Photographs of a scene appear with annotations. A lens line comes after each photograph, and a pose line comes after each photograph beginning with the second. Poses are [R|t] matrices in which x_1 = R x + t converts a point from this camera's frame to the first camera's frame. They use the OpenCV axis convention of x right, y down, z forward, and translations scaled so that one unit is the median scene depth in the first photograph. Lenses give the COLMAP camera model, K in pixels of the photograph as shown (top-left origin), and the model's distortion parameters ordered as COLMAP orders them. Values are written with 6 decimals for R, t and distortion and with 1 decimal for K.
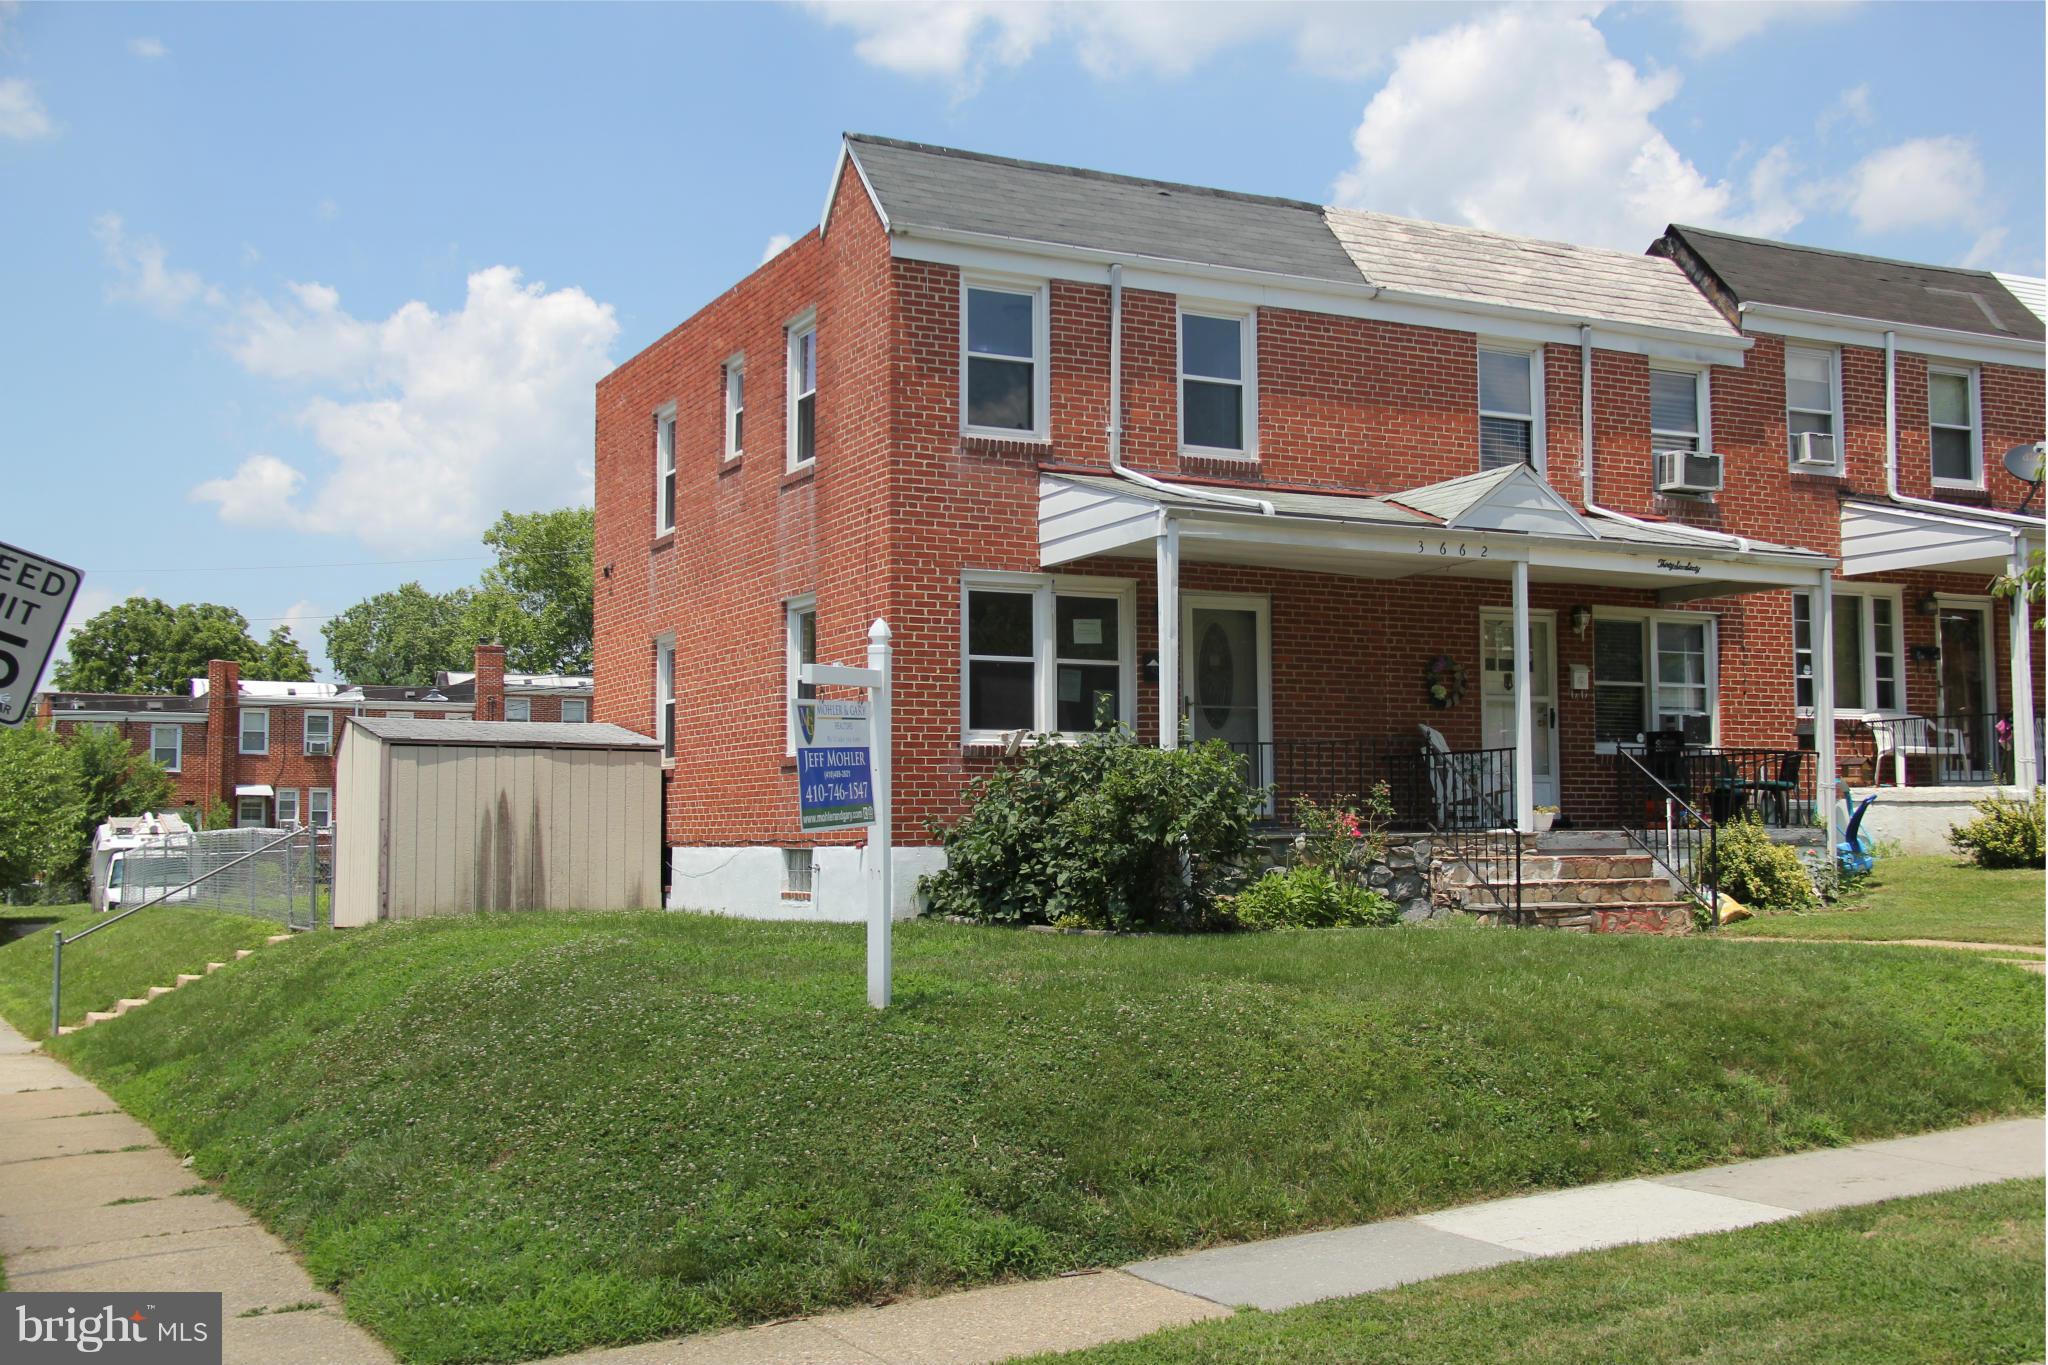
lens RADIAL K [[2194.9, 0, 1024.0], [0, 2194.9, 682.5], [0, 0, 1]] dist [-0.005025, -0.001236]
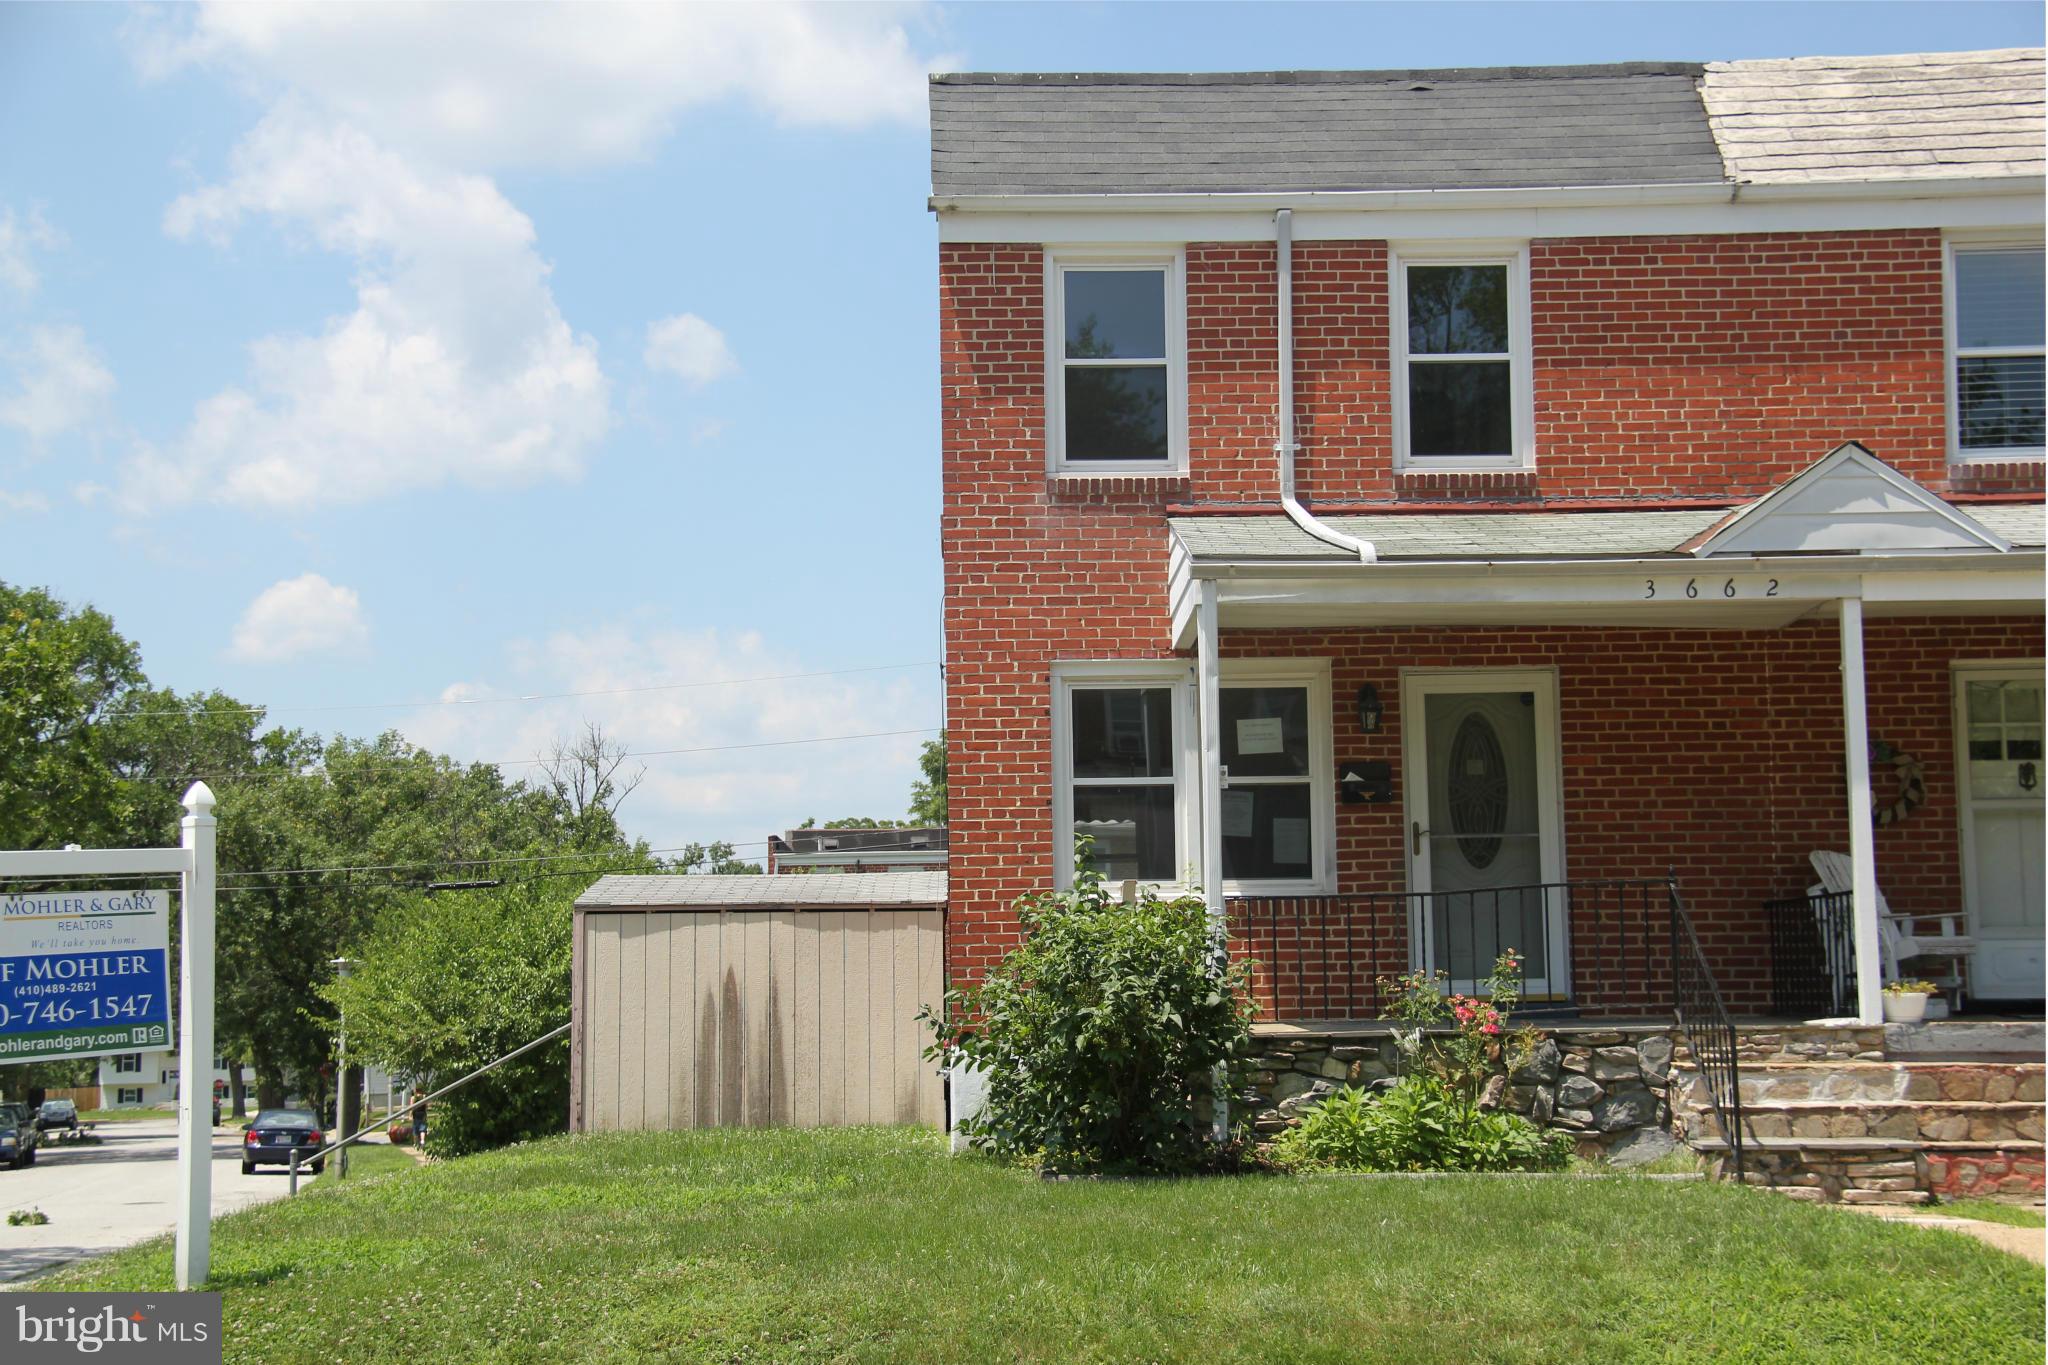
lens RADIAL K [[3046.2, 0, 1024.3], [0, 3046.2, 708.2], [0, 0, 1]] dist [0.199639, 0.565294]
pose [[0.905594, -0.051985, -0.420947, 0.370331], [0.042915, 0.998598, -0.030997, -0.005065], [0.421968, 0.010006, 0.906555, 0.079596]]
